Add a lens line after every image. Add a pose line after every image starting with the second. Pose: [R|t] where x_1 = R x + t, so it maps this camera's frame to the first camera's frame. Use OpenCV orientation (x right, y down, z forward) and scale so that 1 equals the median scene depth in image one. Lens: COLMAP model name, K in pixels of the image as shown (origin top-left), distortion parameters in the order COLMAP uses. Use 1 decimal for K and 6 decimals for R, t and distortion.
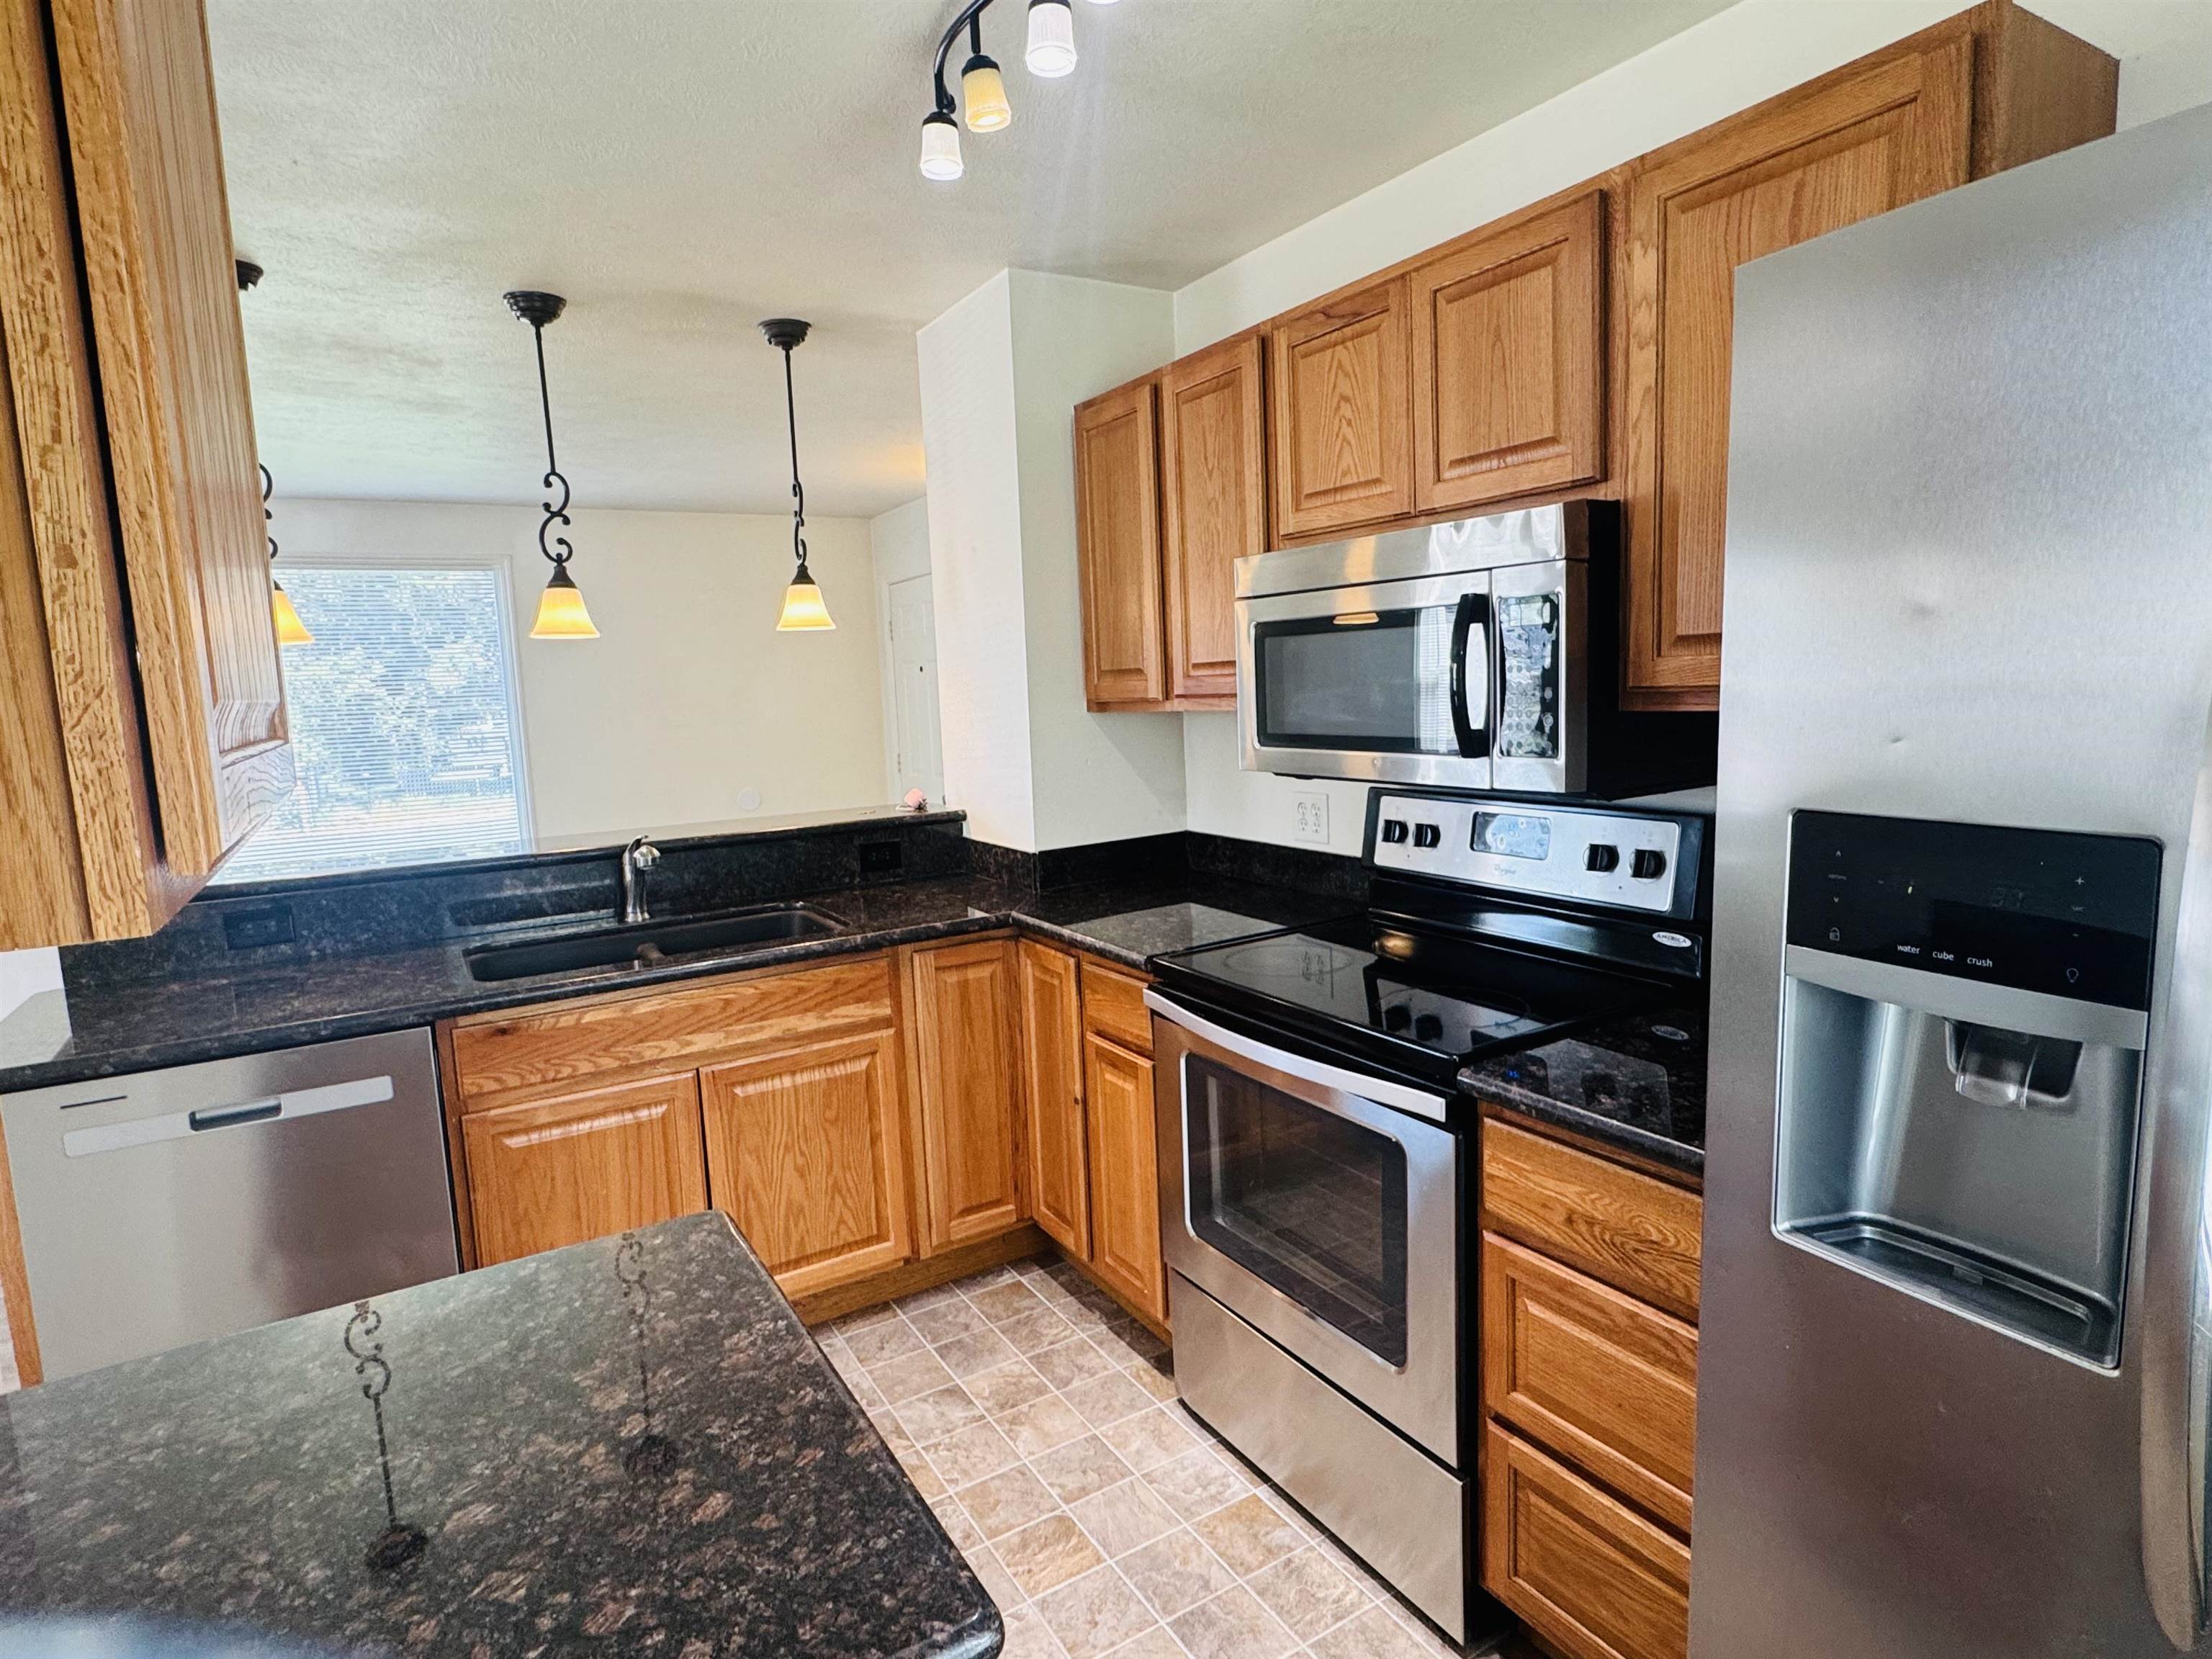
lens RADIAL K [[1182.2, 0, 1106.0], [0, 1182.2, 829.5], [0, 0, 1]] dist [0.003207, -0.000513]
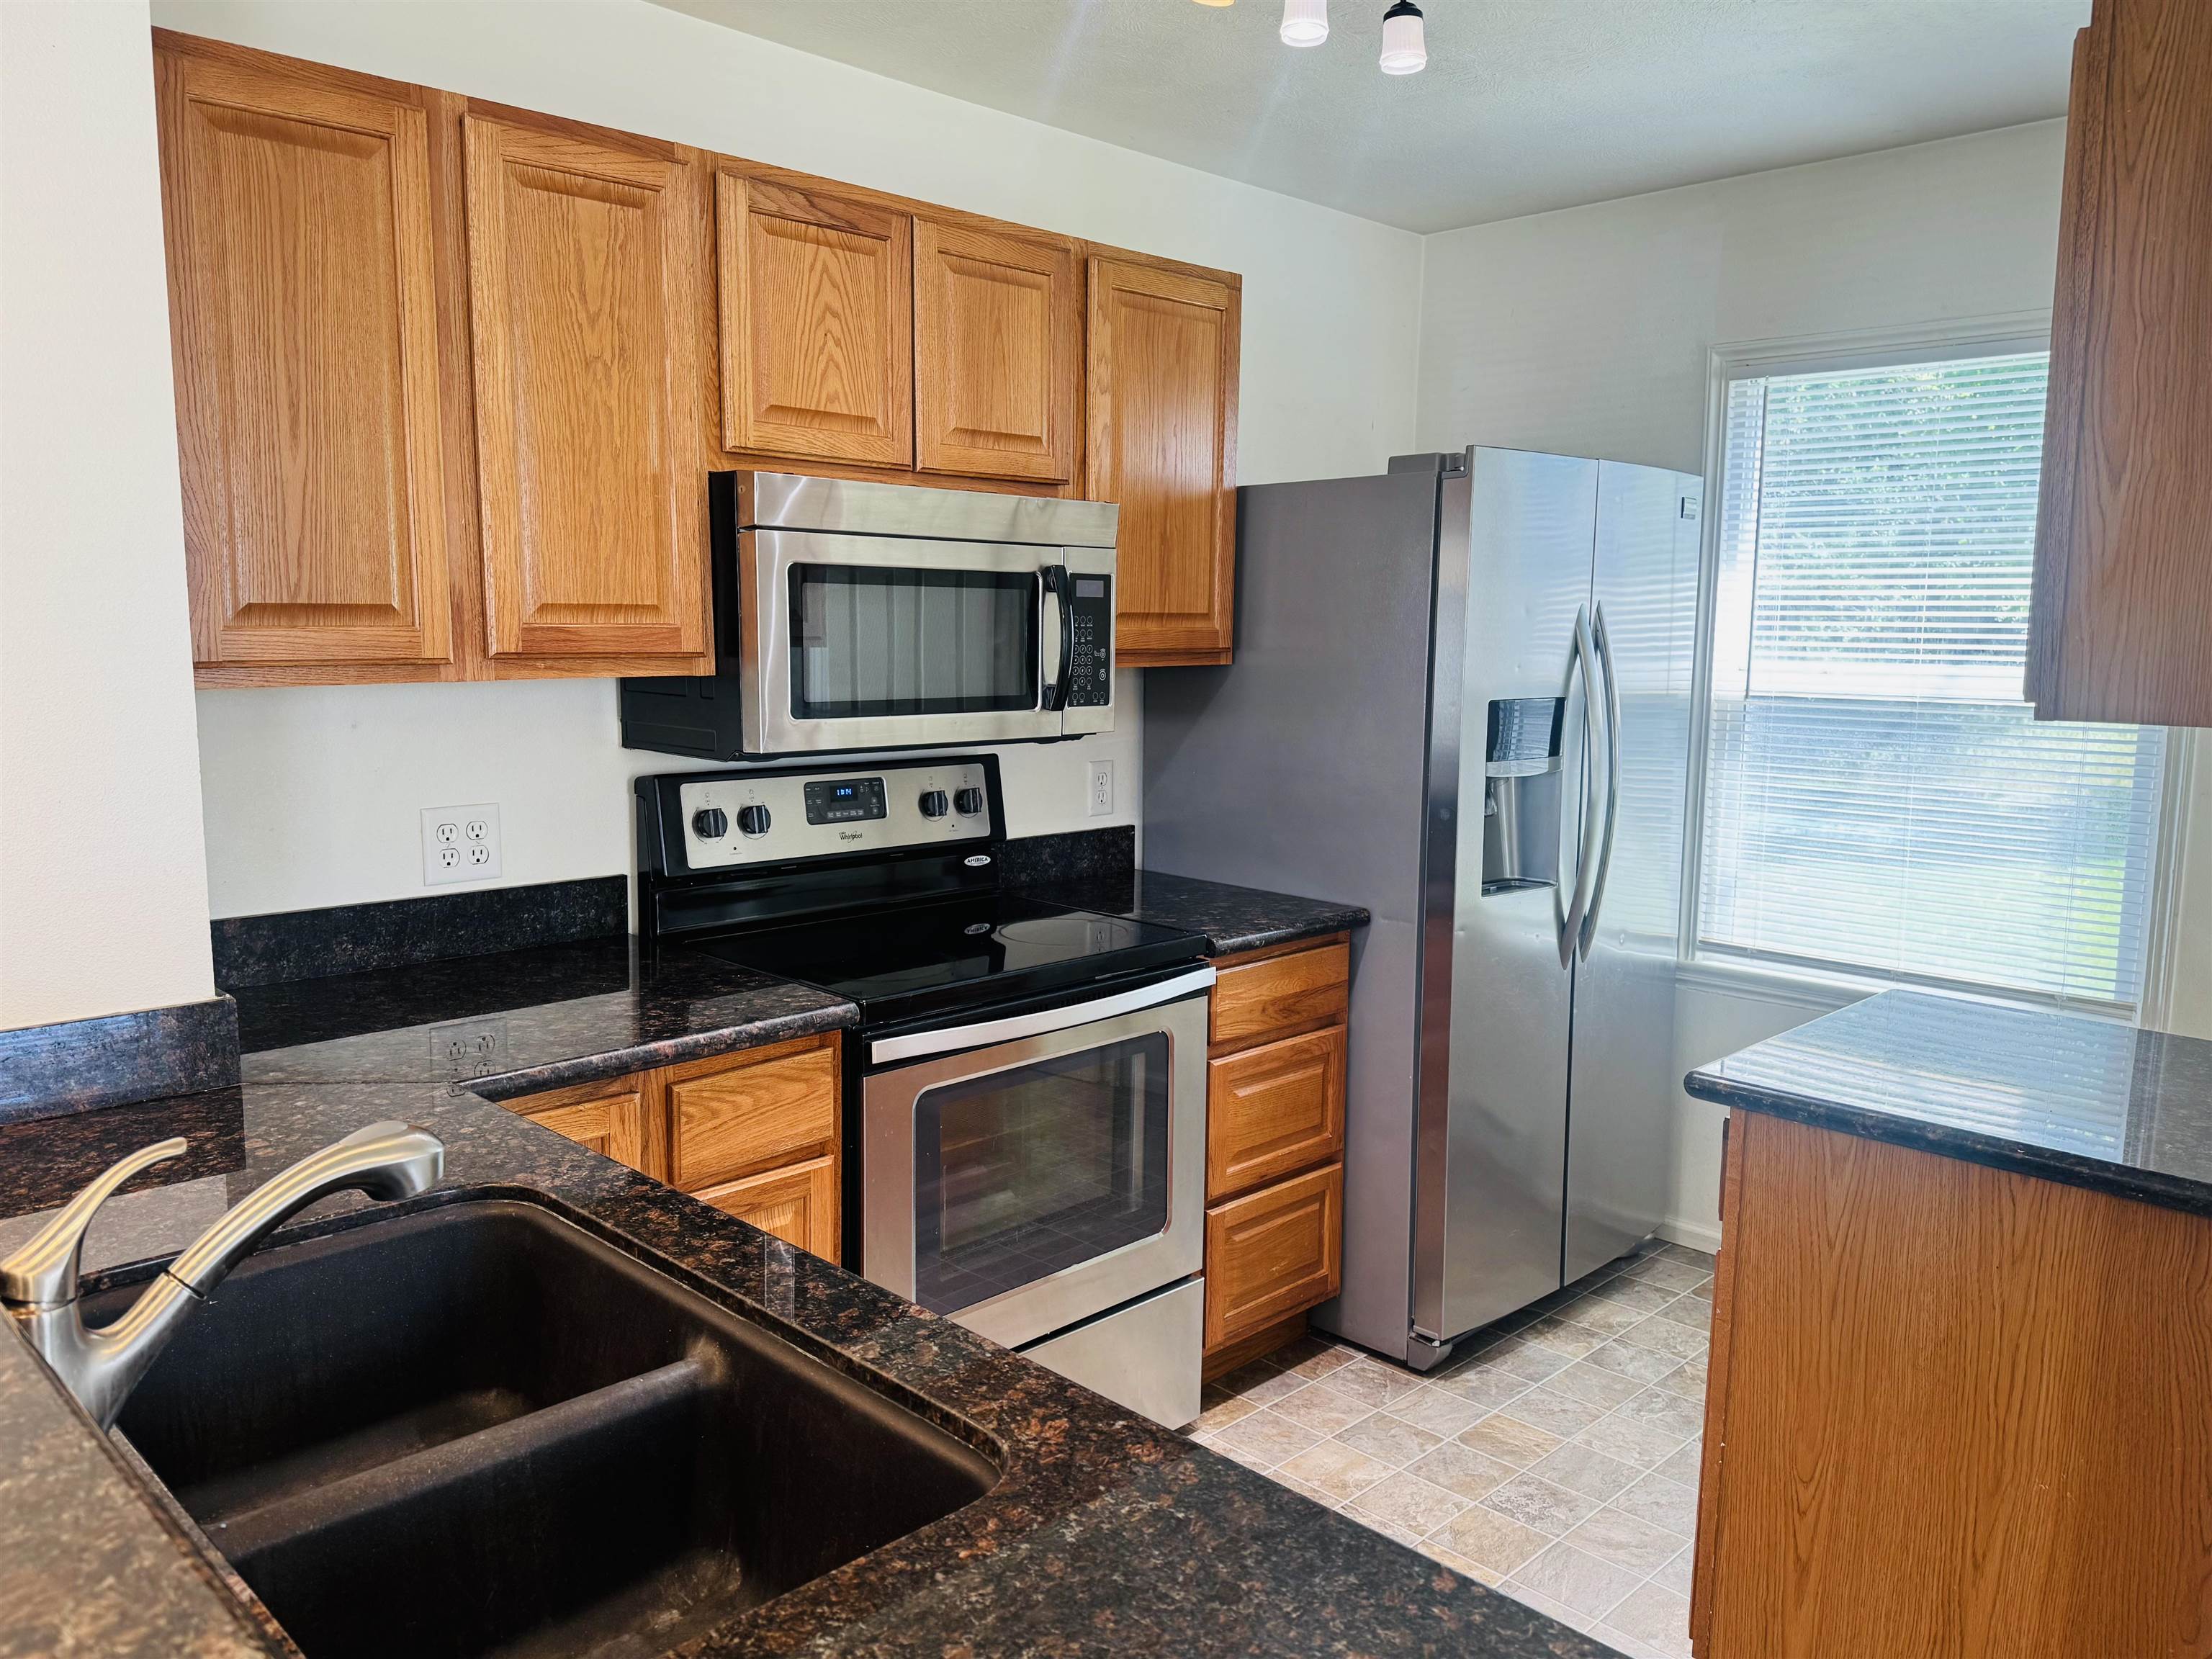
lens RADIAL K [[1638.5, 0, 1106.0], [0, 1638.5, 829.5], [0, 0, 1]] dist [0.230904, -0.387295]
pose [[-0.234121, -0.088821, 0.968142, -1.075532], [0.125338, 0.984750, 0.120654, -0.113551], [-0.964094, 0.149592, -0.219418, 1.138241]]
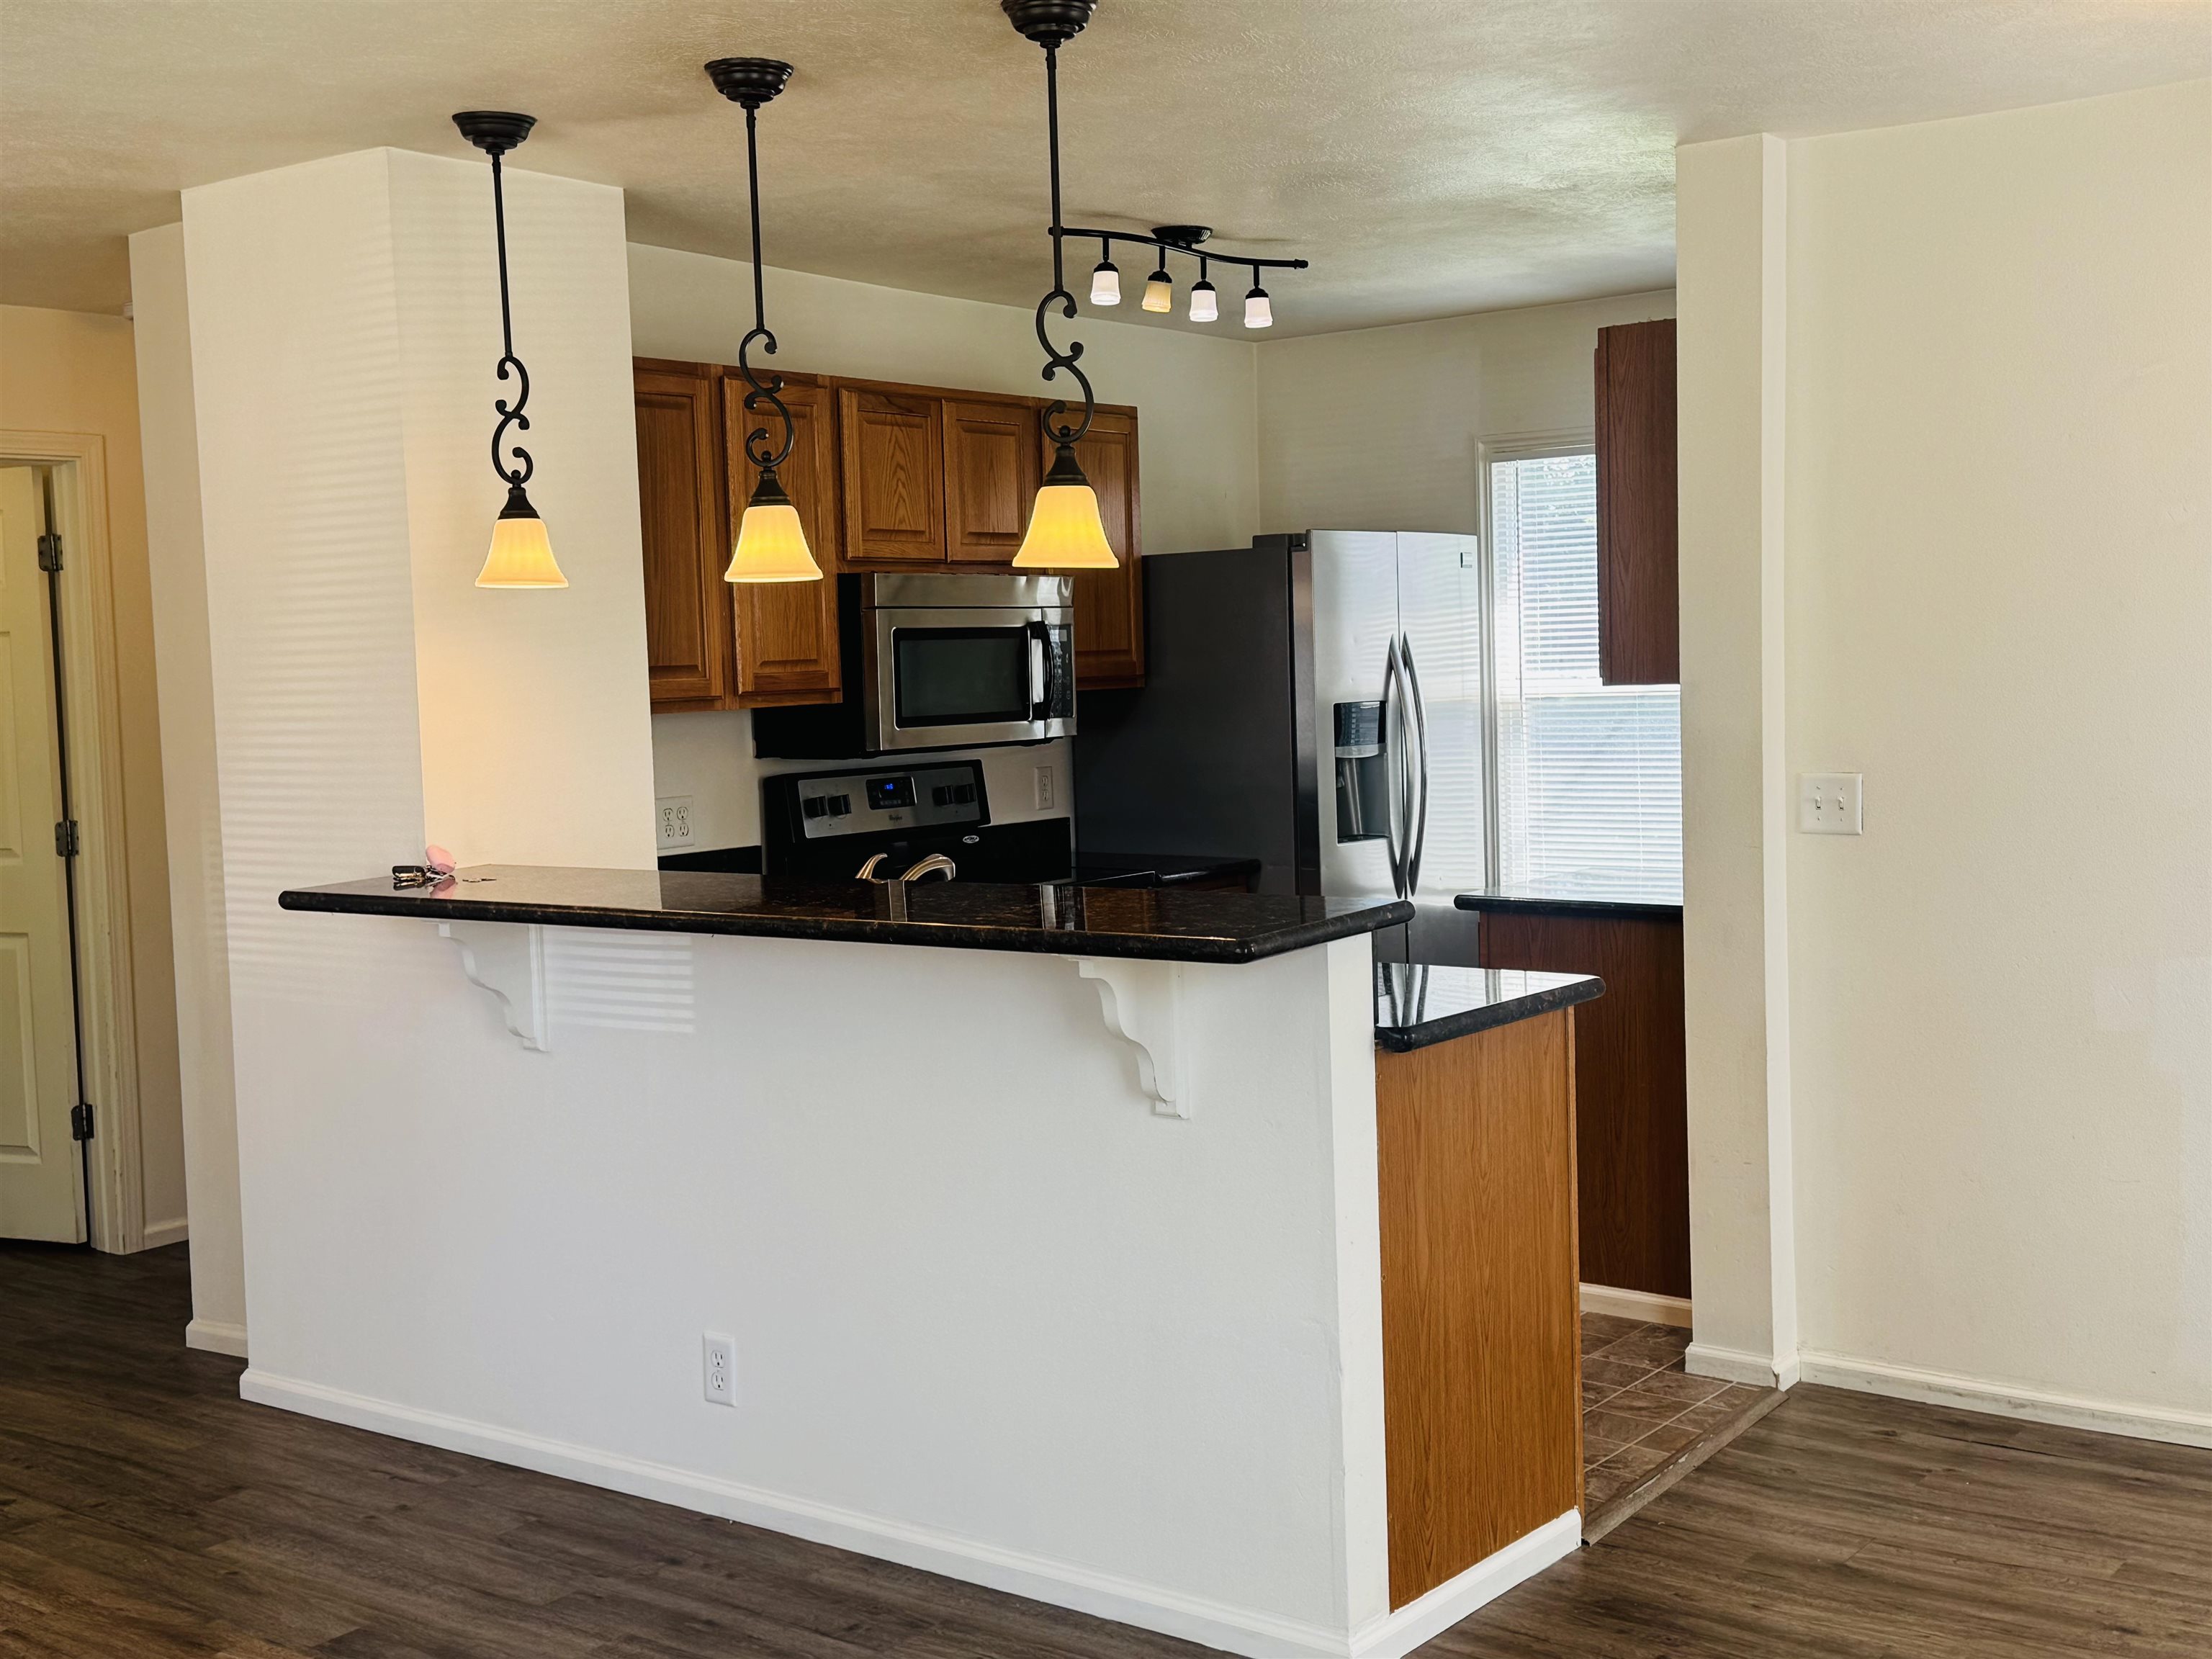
lens RADIAL K [[2483.1, 0, 1098.0], [0, 2483.1, 822.8], [0, 0, 1]] dist [0.210324, -0.448600]
pose [[-0.364349, -0.012131, 0.931184, -2.524515], [0.165434, 0.983168, 0.077538, -0.150559], [-0.916450, 0.182300, -0.356209, 1.883156]]
